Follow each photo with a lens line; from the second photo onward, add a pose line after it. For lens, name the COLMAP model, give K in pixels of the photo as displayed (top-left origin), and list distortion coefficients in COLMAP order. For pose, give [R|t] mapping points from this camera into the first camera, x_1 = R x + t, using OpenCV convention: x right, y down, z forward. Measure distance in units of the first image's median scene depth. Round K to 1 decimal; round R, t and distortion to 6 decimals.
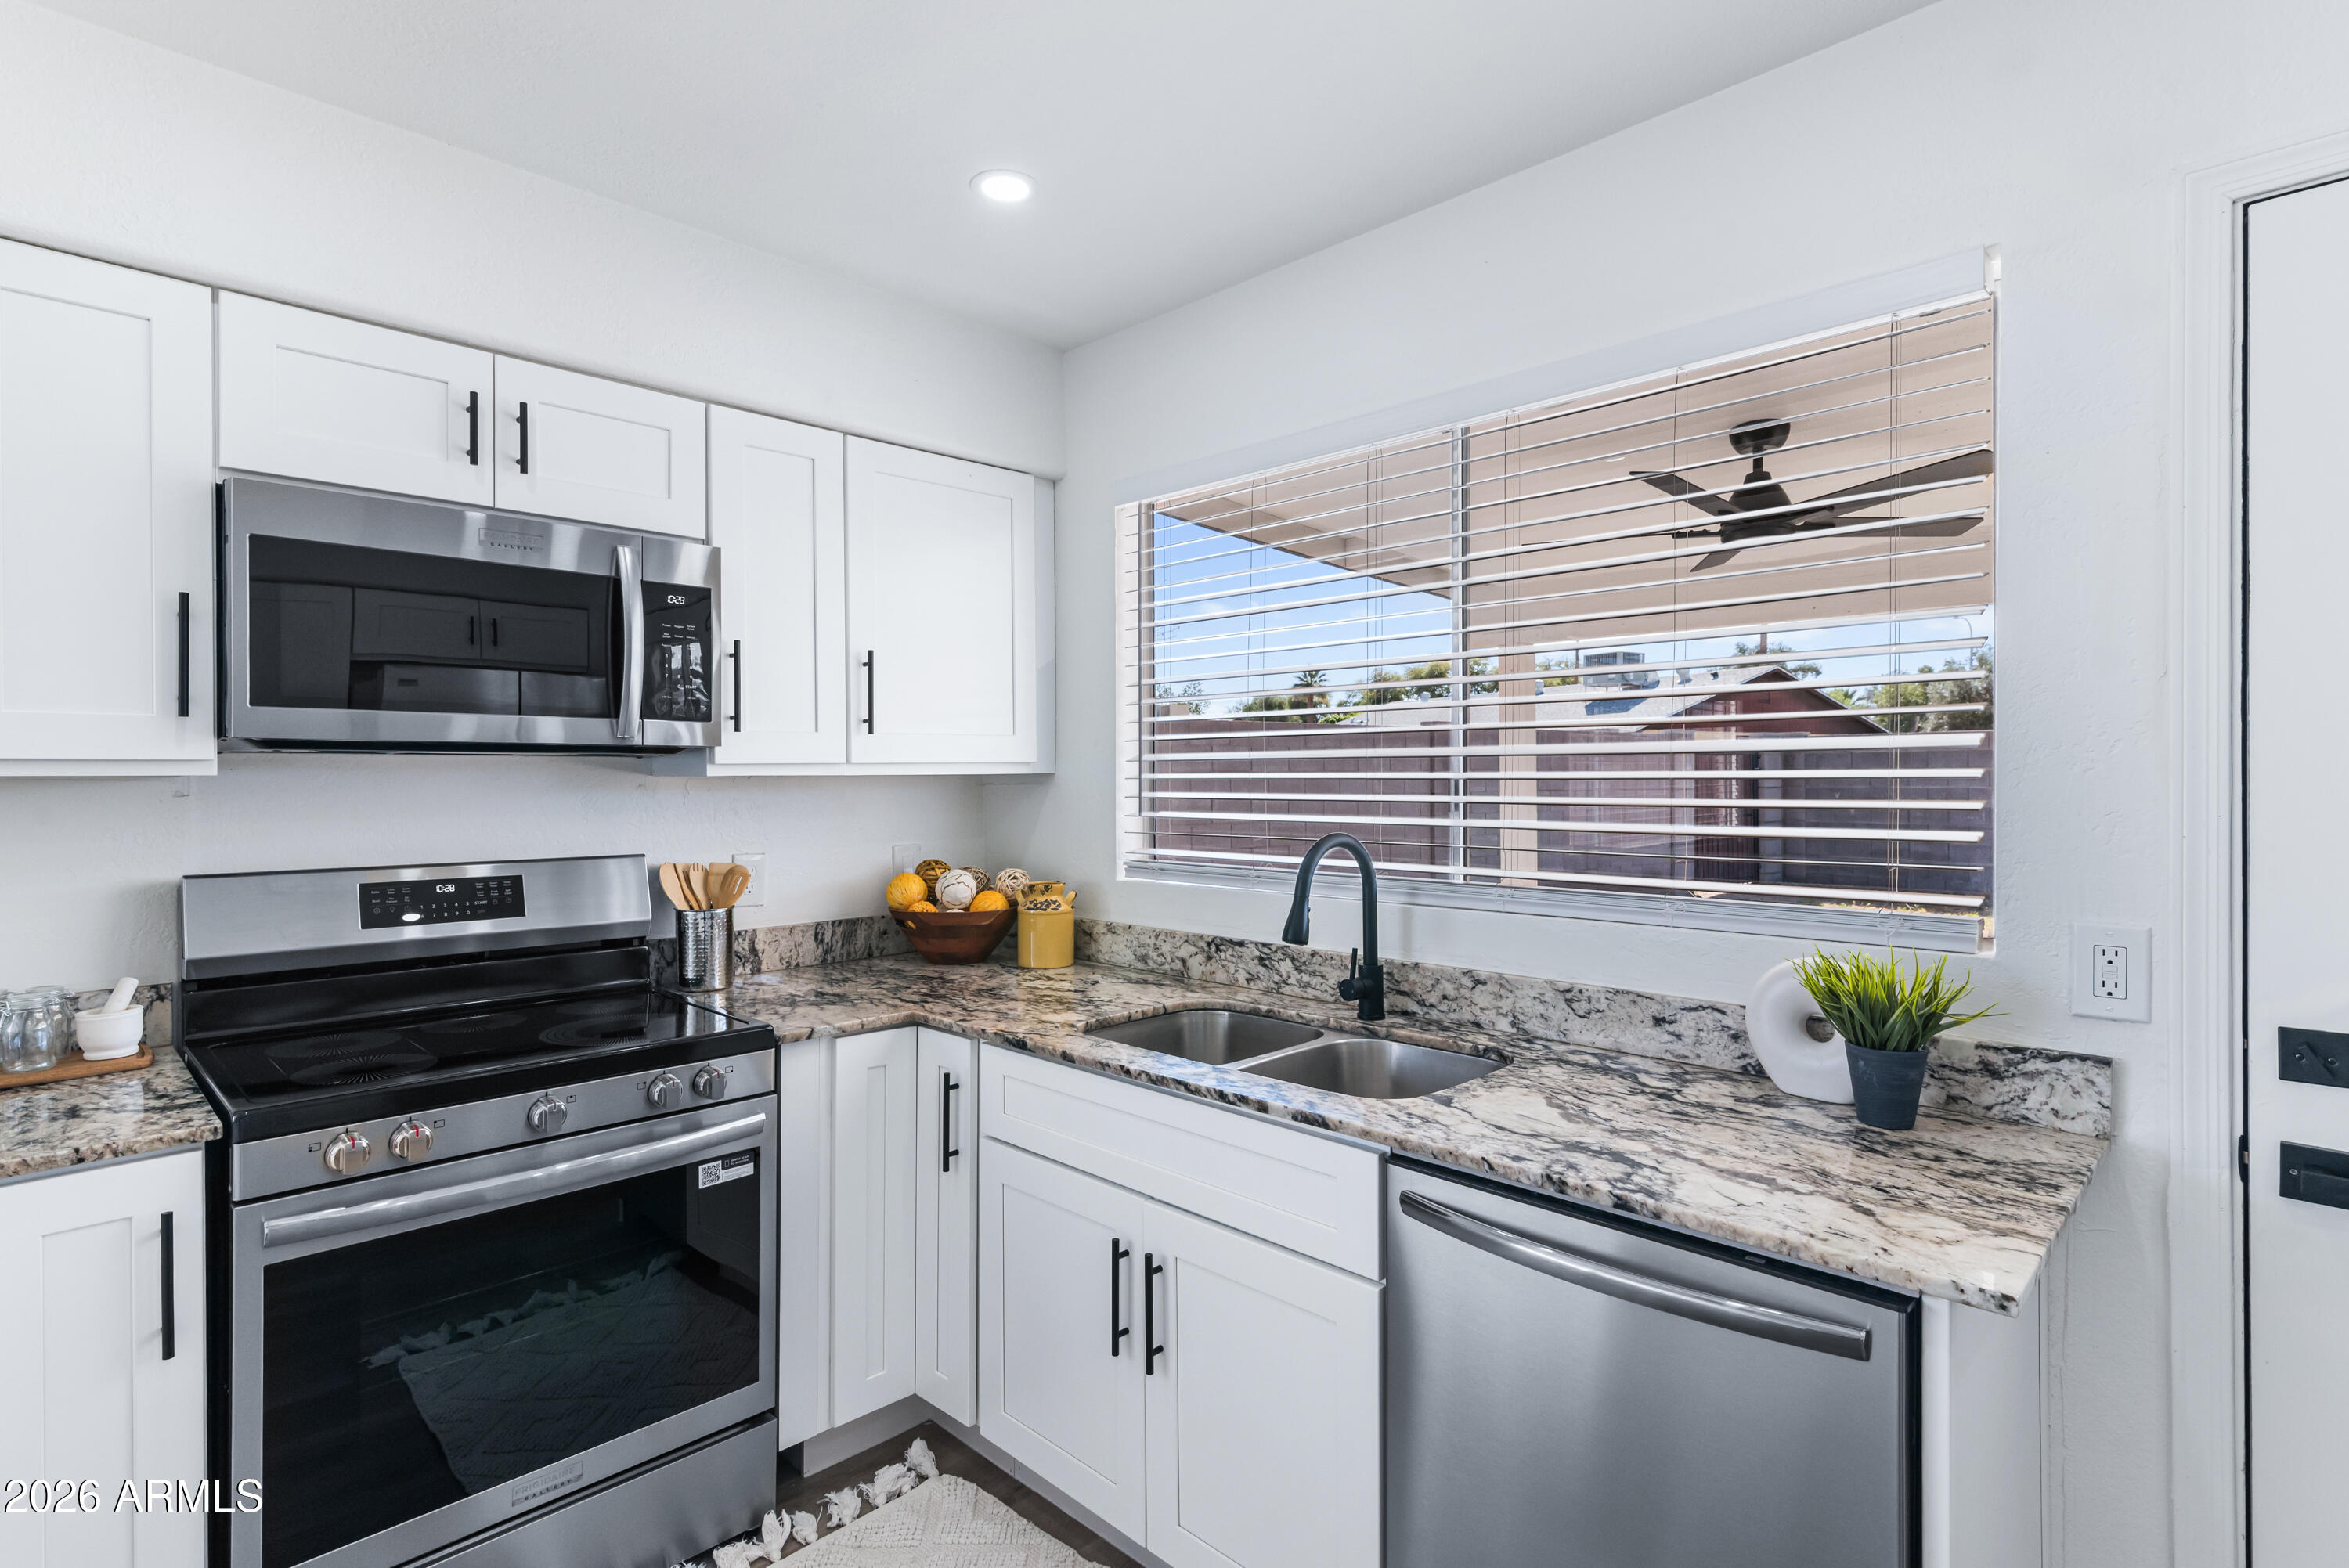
lens RADIAL K [[1192.8, 0, 1120.3], [0, 1192.8, 788.4], [0, 0, 1]] dist [-0.001476, -0.000488]
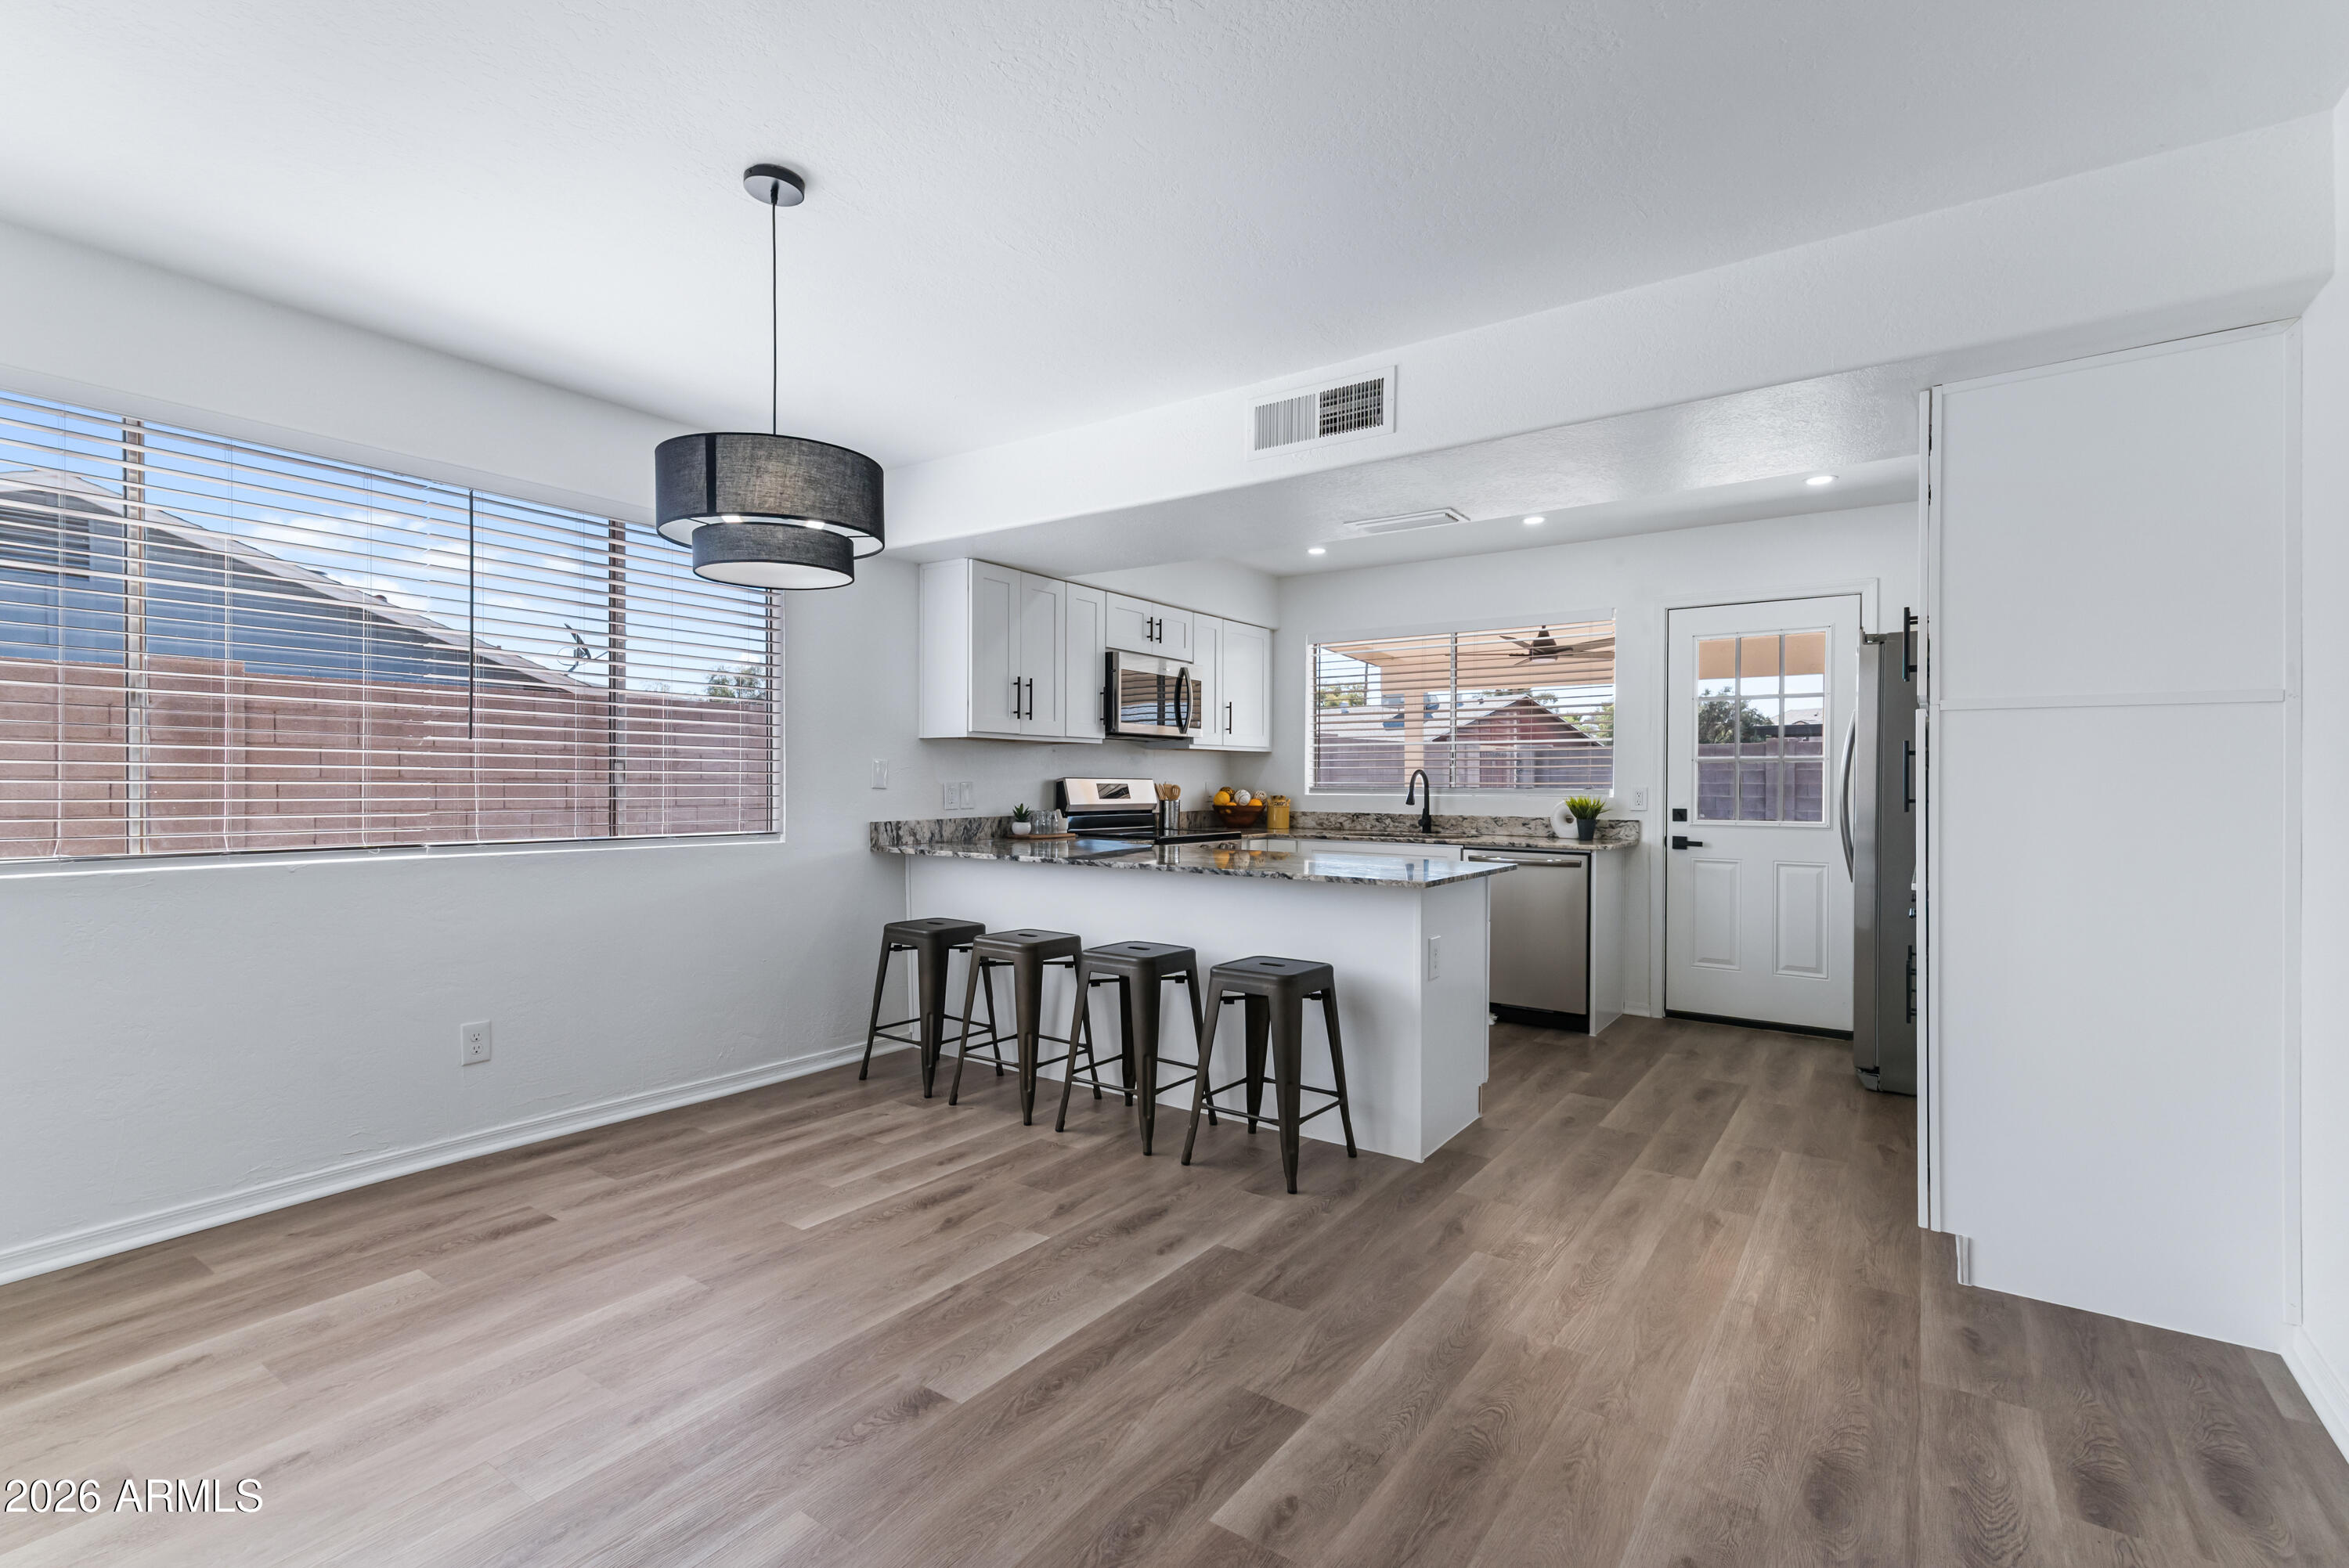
lens RADIAL K [[1006.4, 0, 1163.9], [0, 1006.4, 776.8], [0, 0, 1]] dist [0.024961, 0.000034]
pose [[0.987438, 0.011217, 0.157606, -0.698473], [-0.009818, 0.999905, -0.009655, 0.070392], [-0.157700, 0.007987, 0.987455, -1.150598]]
